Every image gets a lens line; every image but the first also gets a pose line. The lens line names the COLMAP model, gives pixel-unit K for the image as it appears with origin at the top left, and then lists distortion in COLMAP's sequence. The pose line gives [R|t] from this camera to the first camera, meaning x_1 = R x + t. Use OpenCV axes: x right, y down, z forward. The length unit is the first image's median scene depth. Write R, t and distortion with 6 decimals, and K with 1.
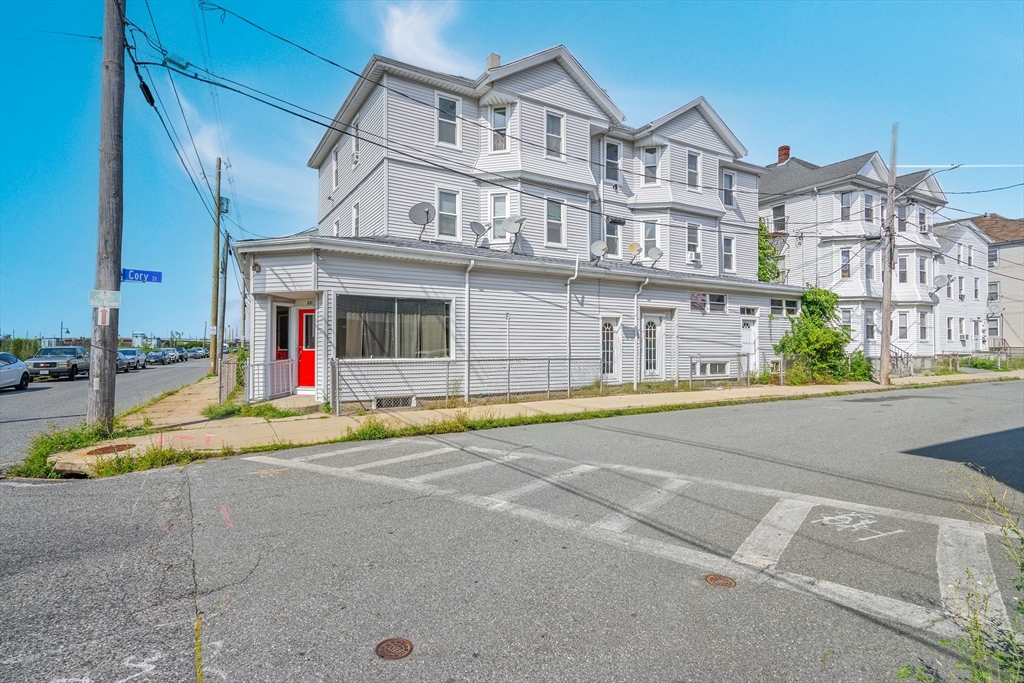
lens RADIAL K [[527.8, 0, 512.0], [0, 527.8, 341.5], [0, 0, 1]] dist [0.000731, 0.000130]
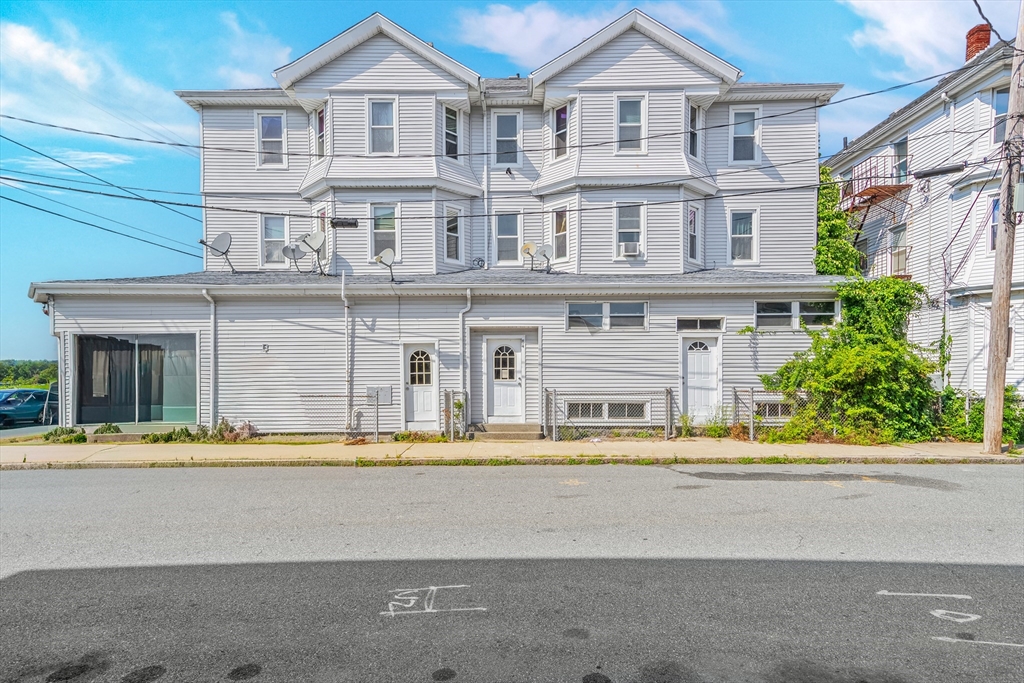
lens RADIAL K [[500.6, 0, 513.8], [0, 500.6, 404.4], [0, 0, 1]] dist [-0.011177, -0.000121]
pose [[0.855591, 0.022674, -0.517155, 0.593340], [0.011694, 0.997939, 0.063100, -0.000297], [0.517520, -0.060035, 0.853562, 0.364259]]
